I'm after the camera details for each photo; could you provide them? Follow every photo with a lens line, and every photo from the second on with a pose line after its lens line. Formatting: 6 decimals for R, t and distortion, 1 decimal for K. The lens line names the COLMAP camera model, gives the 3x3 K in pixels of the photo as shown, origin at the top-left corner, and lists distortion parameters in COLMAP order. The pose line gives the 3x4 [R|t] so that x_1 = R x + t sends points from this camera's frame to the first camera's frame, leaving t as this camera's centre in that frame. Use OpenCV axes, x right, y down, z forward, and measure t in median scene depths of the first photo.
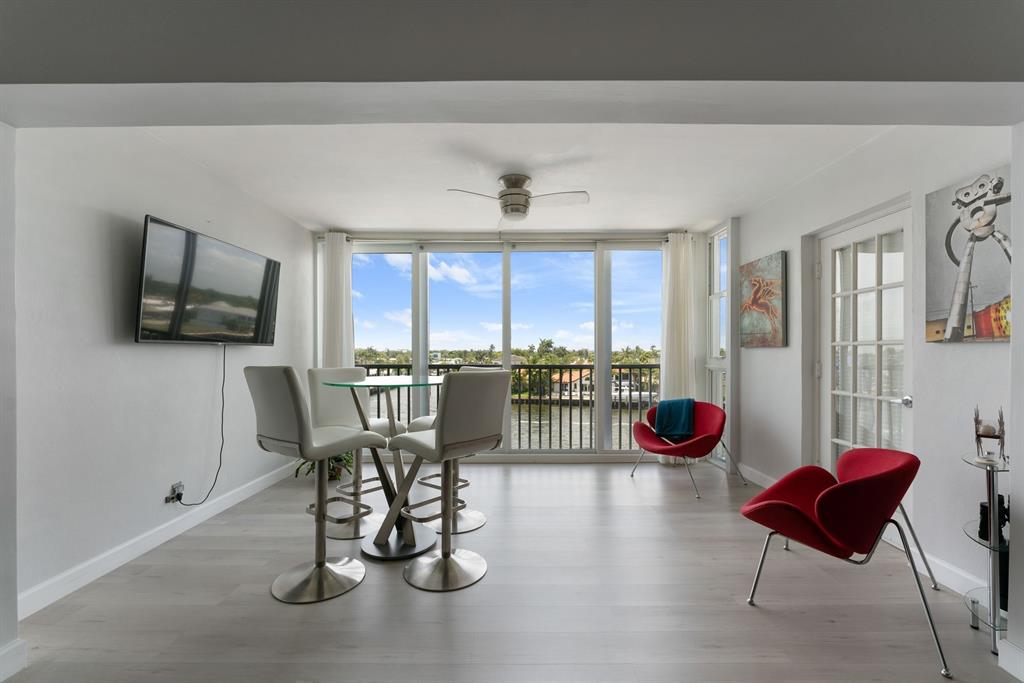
lens RADIAL K [[413.3, 0, 515.9], [0, 413.3, 344.6], [0, 0, 1]] dist [0.001148, -0.000198]
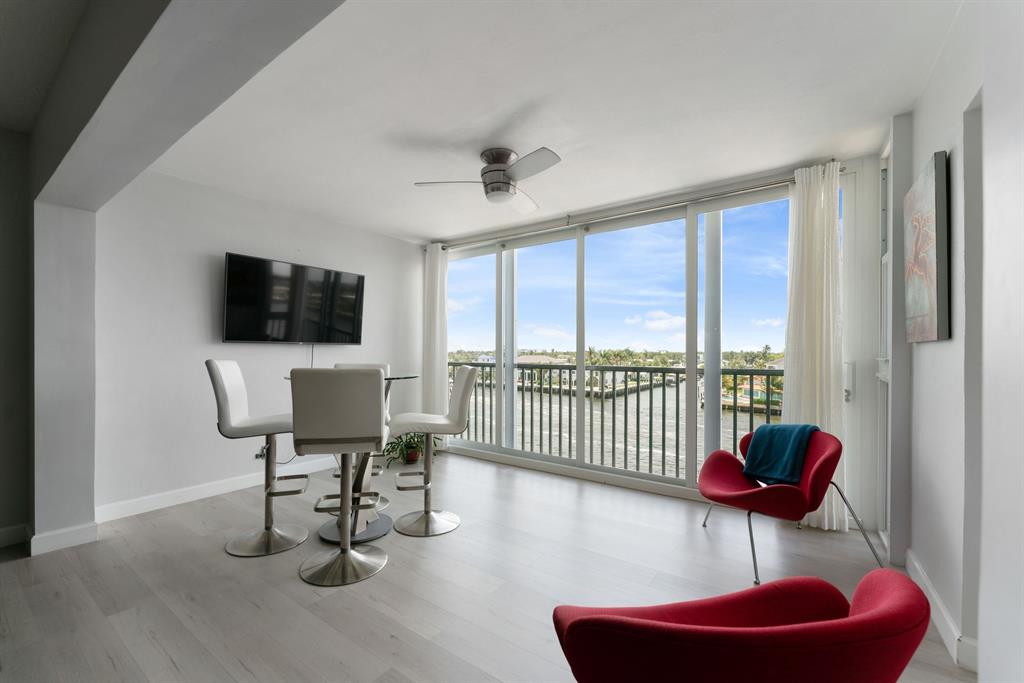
lens RADIAL K [[413.3, 0, 510.2], [0, 413.3, 348.0], [0, 0, 1]] dist [0.001148, -0.000198]
pose [[0.820221, -0.002140, -0.572043, 0.366288], [0.004849, 0.999983, 0.003212, 0.007471], [0.572026, -0.005409, 0.820217, 0.201381]]
